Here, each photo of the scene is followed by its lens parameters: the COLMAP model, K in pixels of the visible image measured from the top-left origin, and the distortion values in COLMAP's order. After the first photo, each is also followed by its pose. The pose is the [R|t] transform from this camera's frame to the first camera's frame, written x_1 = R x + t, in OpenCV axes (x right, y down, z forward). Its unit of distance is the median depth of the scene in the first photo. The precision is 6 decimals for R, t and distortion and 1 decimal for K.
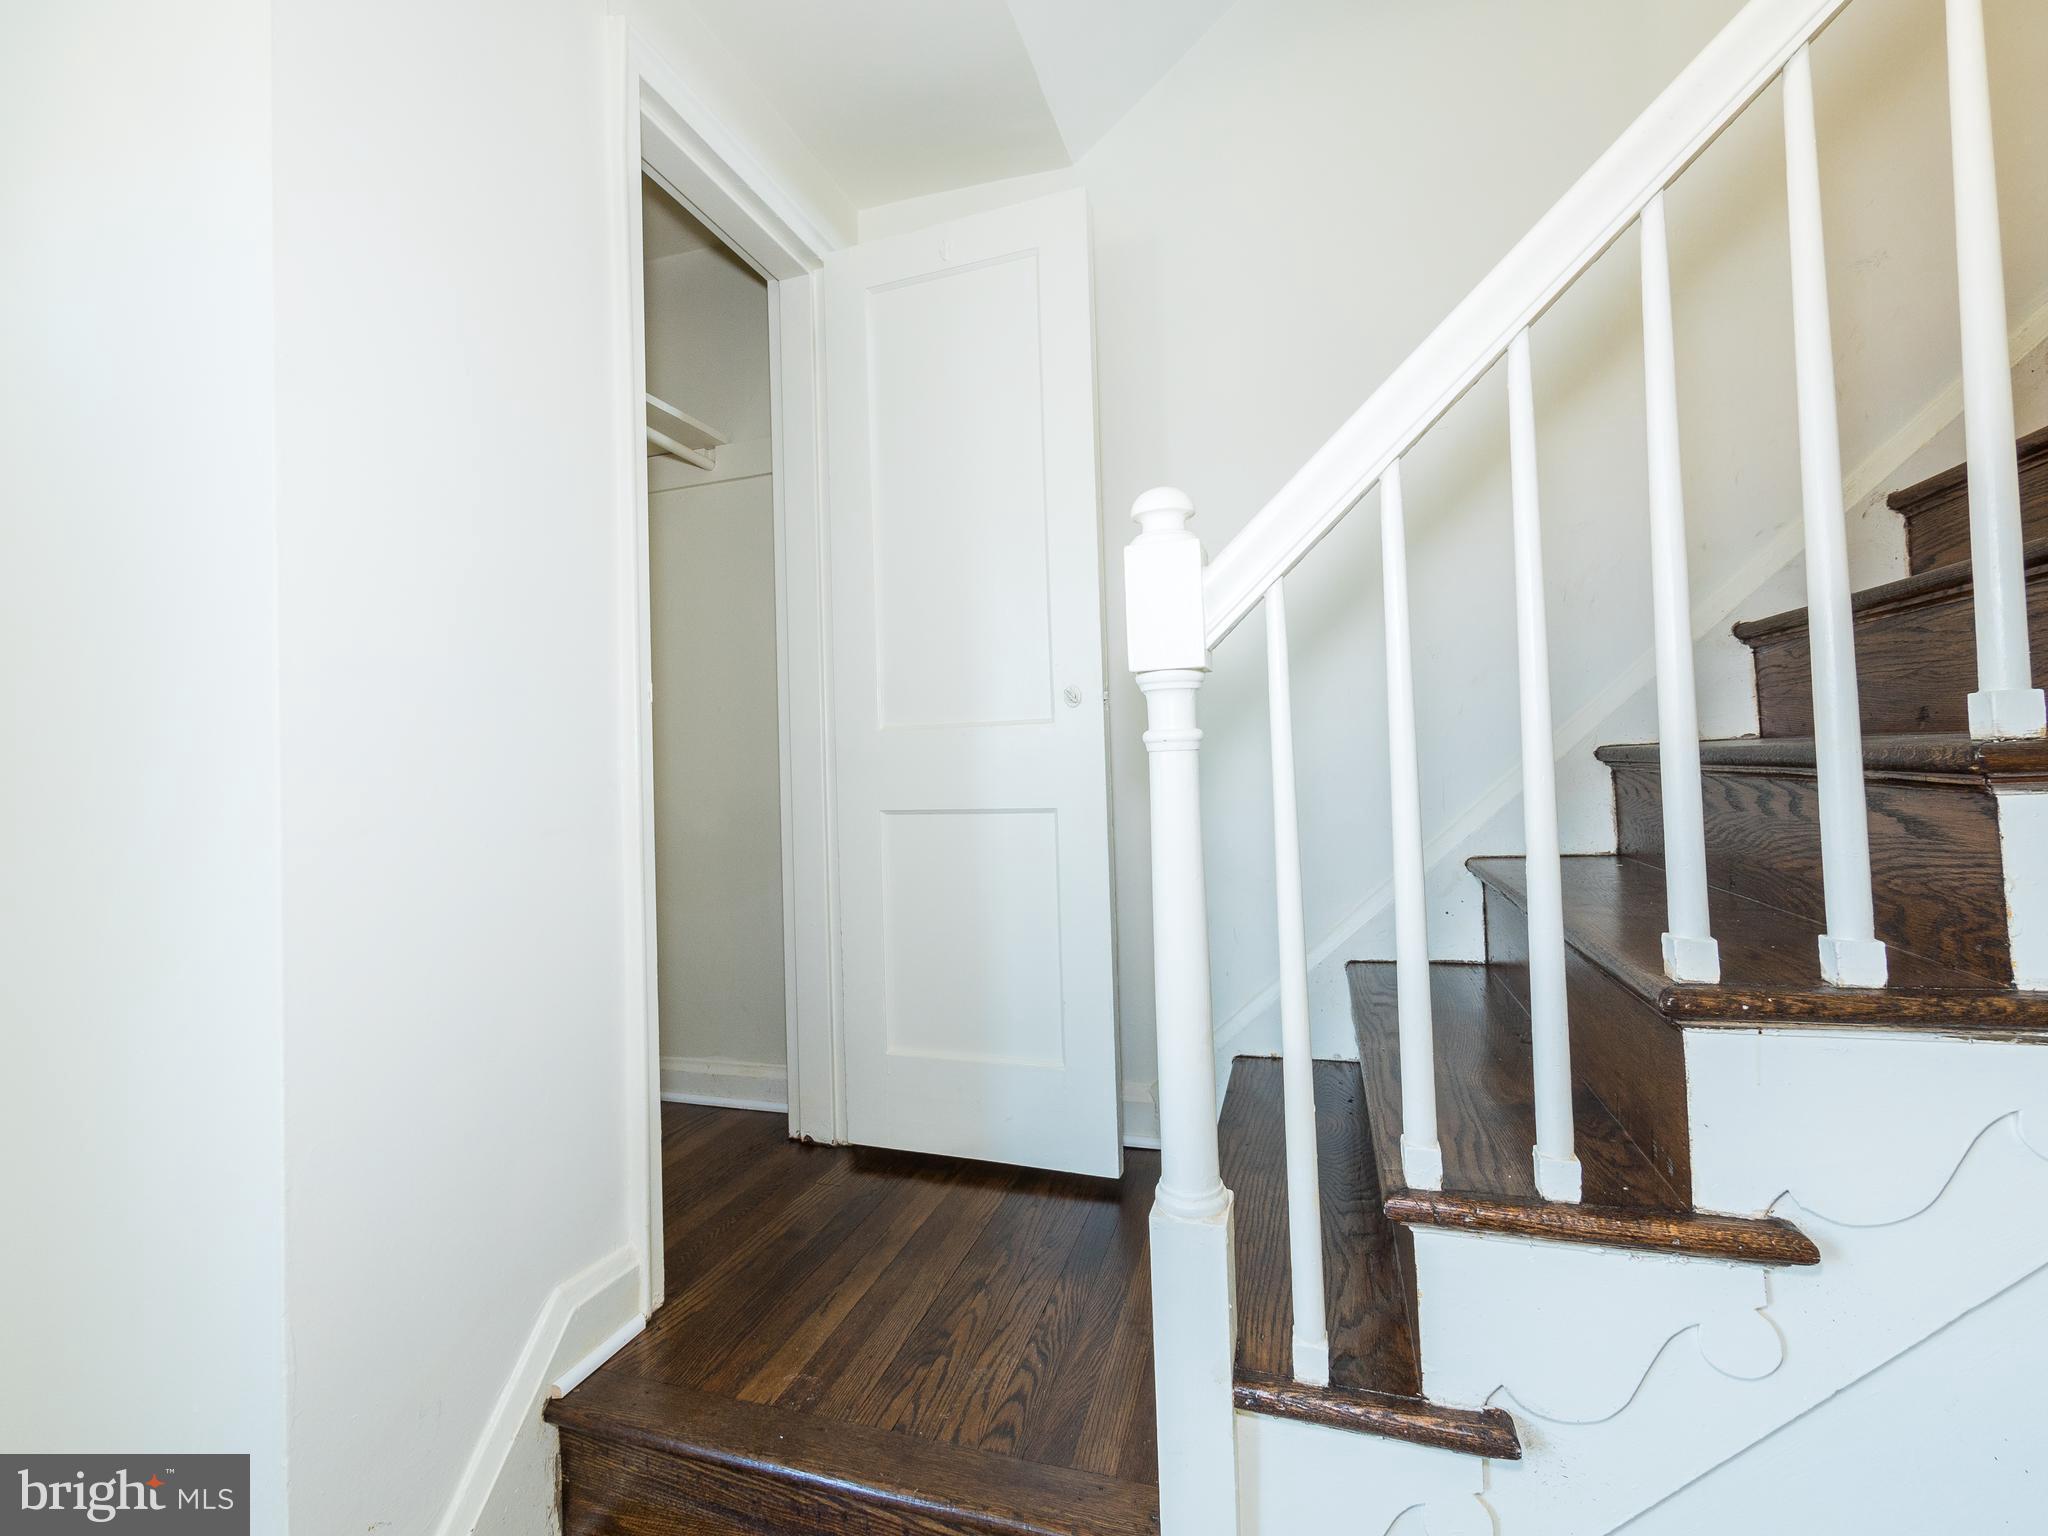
lens RADIAL K [[947.0, 0, 1022.3], [0, 947.0, 741.7], [0, 0, 1]] dist [-0.000025, 0.000120]
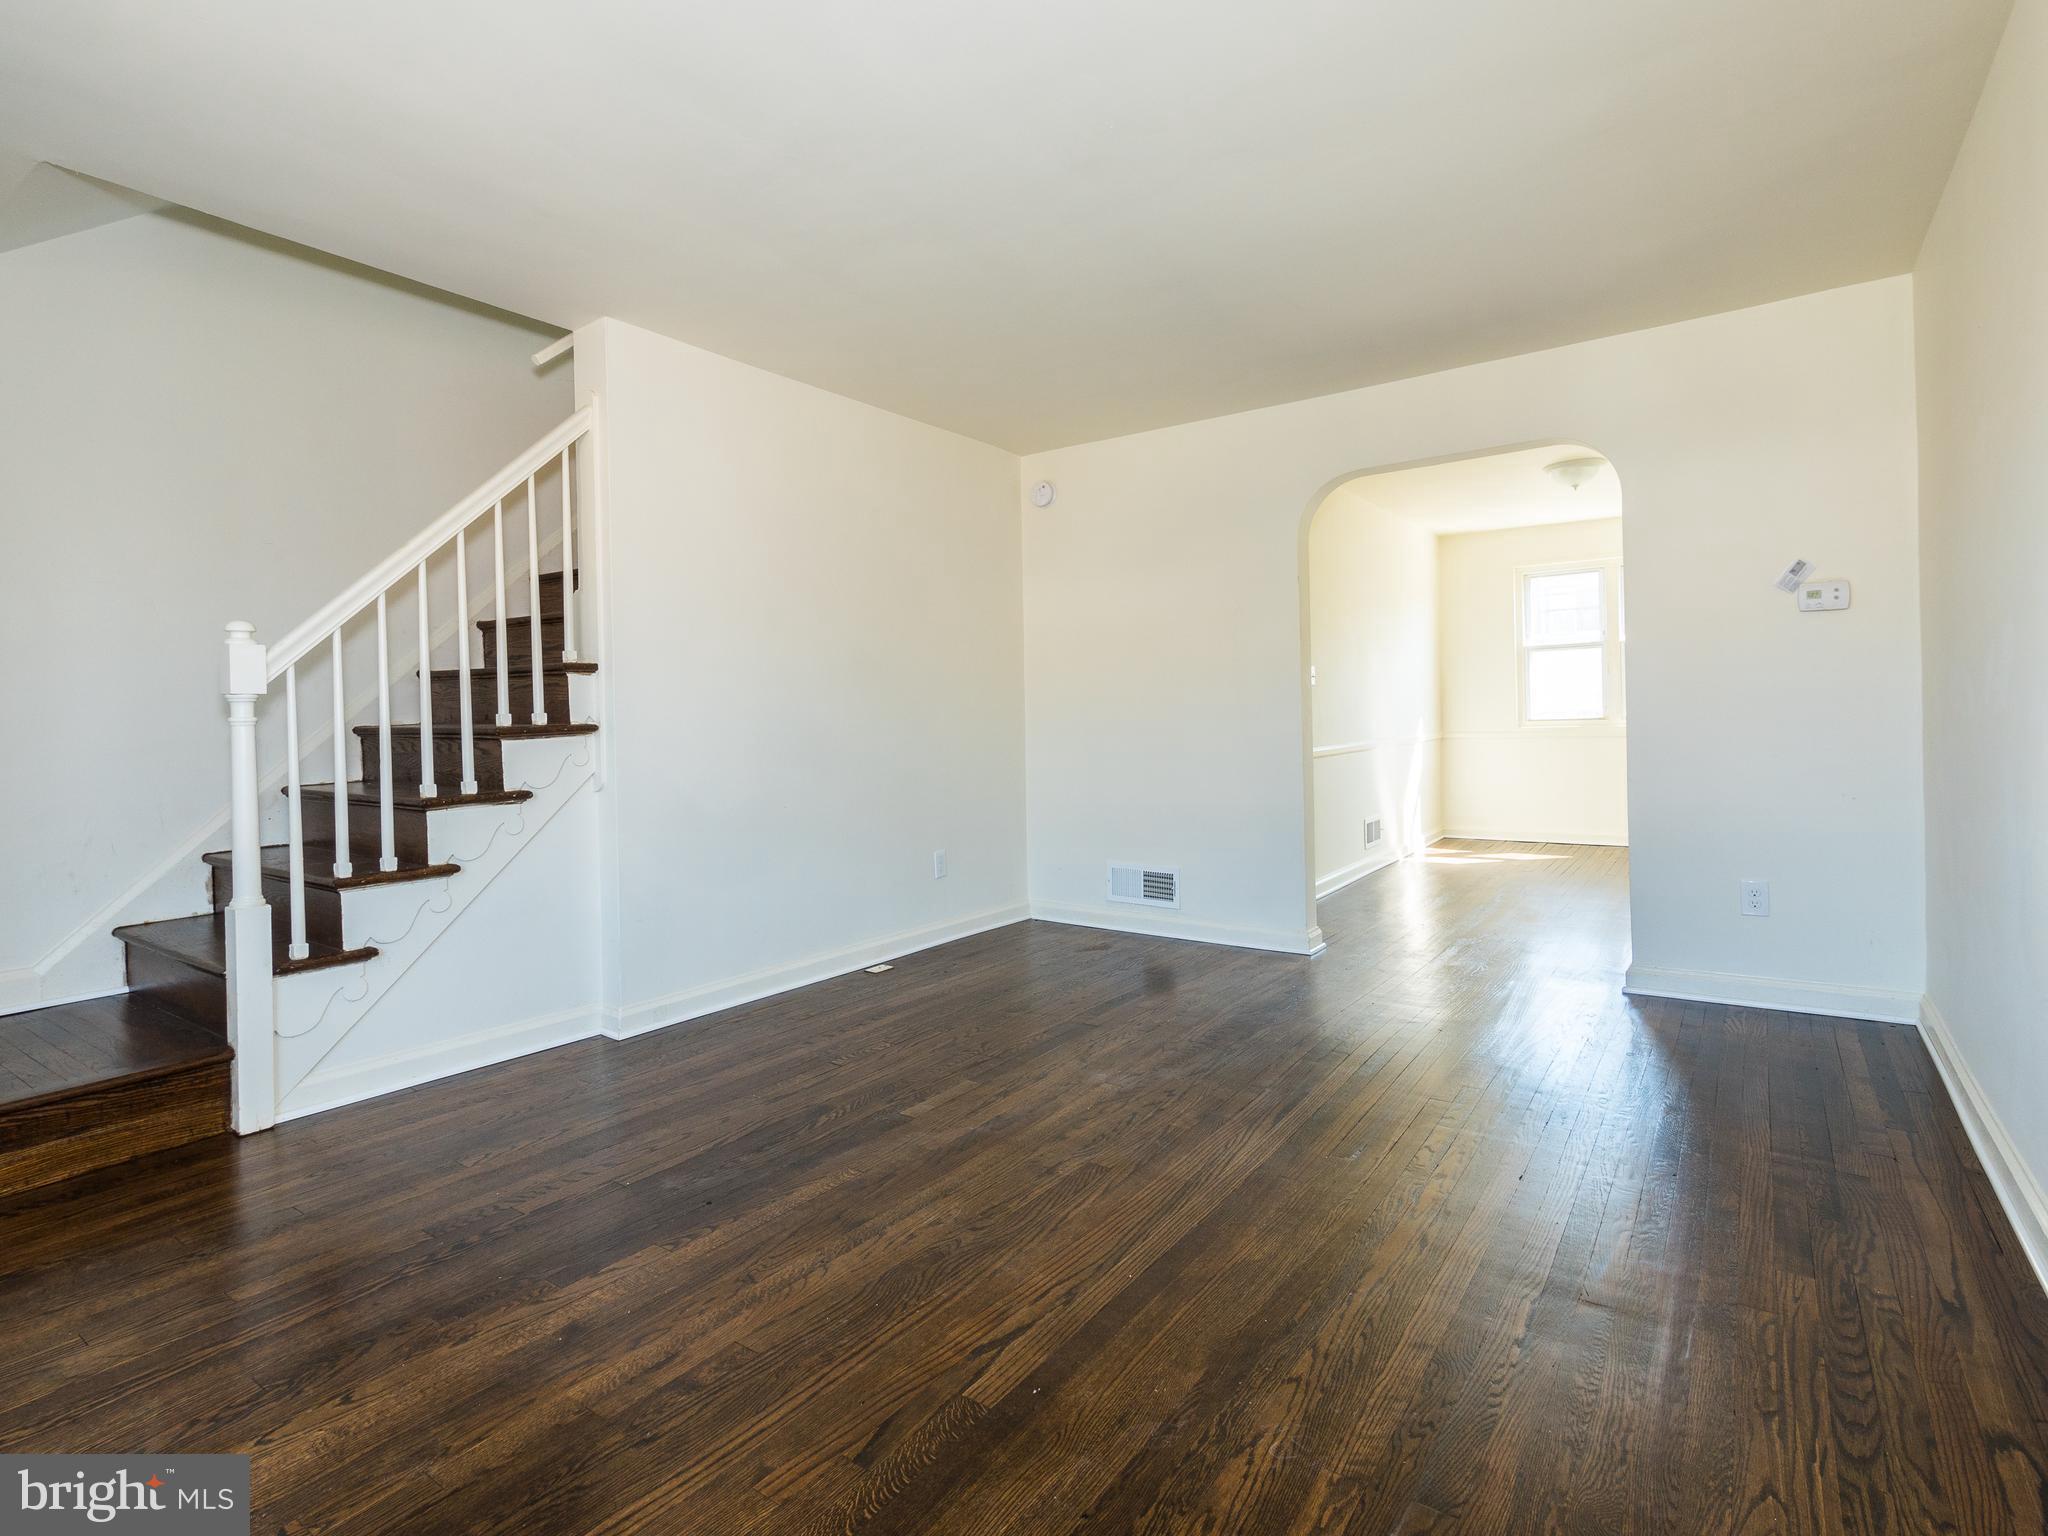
lens RADIAL K [[1022.7, 0, 1023.8], [0, 1022.7, 721.9], [0, 0, 1]] dist [0.001259, 0.000171]
pose [[0.295743, 0.017625, 0.955105, -1.931277], [-0.006874, 0.999843, -0.016322, 0.028937], [-0.955243, -0.001738, 0.295818, -1.882265]]
